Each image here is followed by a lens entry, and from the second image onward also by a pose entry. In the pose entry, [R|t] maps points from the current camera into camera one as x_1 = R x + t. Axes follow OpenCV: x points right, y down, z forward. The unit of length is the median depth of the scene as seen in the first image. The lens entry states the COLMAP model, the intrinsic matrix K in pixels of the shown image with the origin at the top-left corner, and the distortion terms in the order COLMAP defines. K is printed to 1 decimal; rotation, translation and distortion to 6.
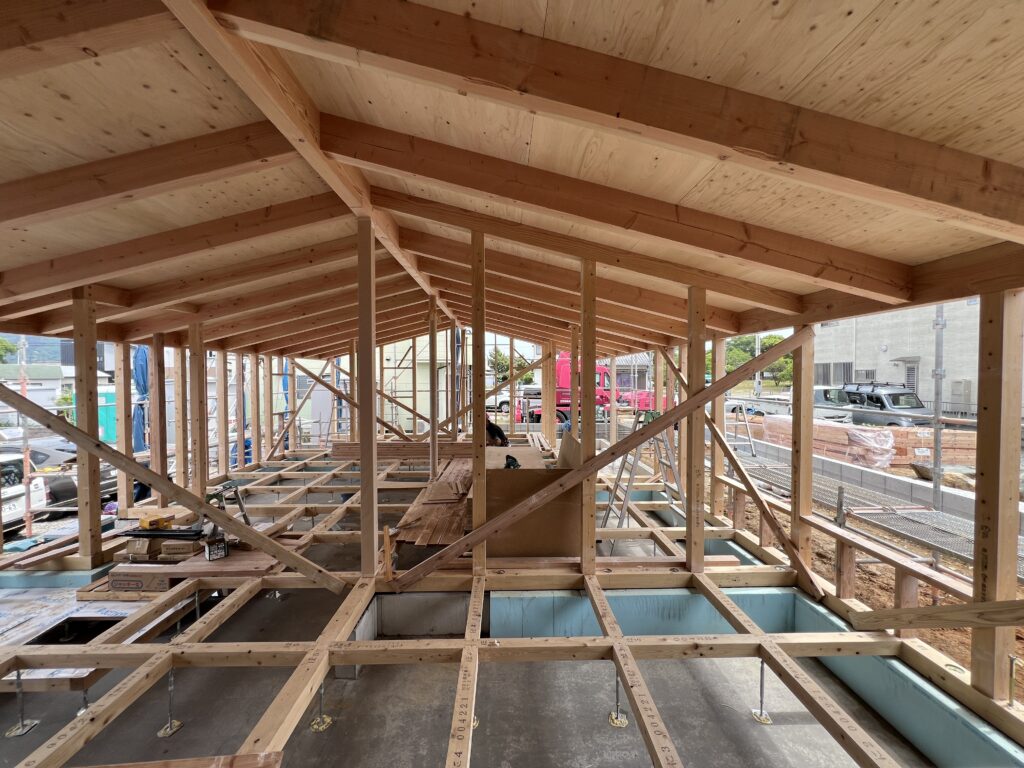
lens RADIAL K [[410.6, 0, 514.7], [0, 410.6, 390.5], [0, 0, 1]] dist [-0.001222, -0.000307]
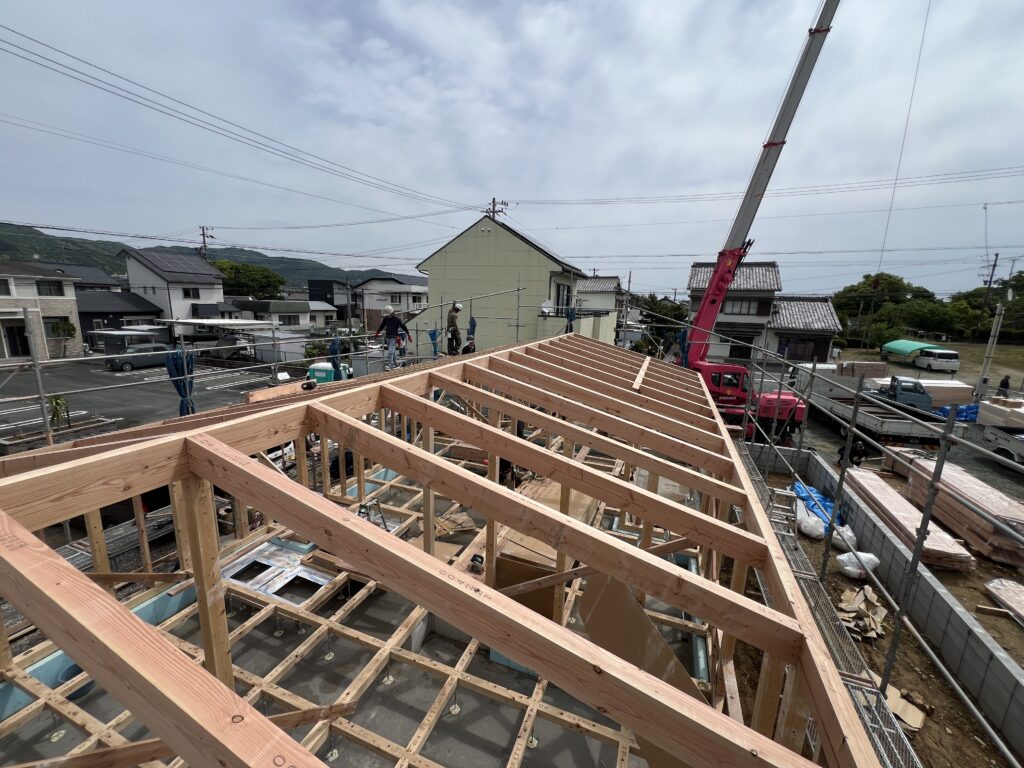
lens RADIAL K [[410.6, 0, 512.3], [0, 410.6, 384.5], [0, 0, 1]] dist [-0.001222, -0.000307]
pose [[0.923790, 0.107618, -0.367466, 0.663479], [-0.044739, 0.983454, 0.175547, -0.977536], [0.380278, -0.145728, 0.913319, -0.375415]]
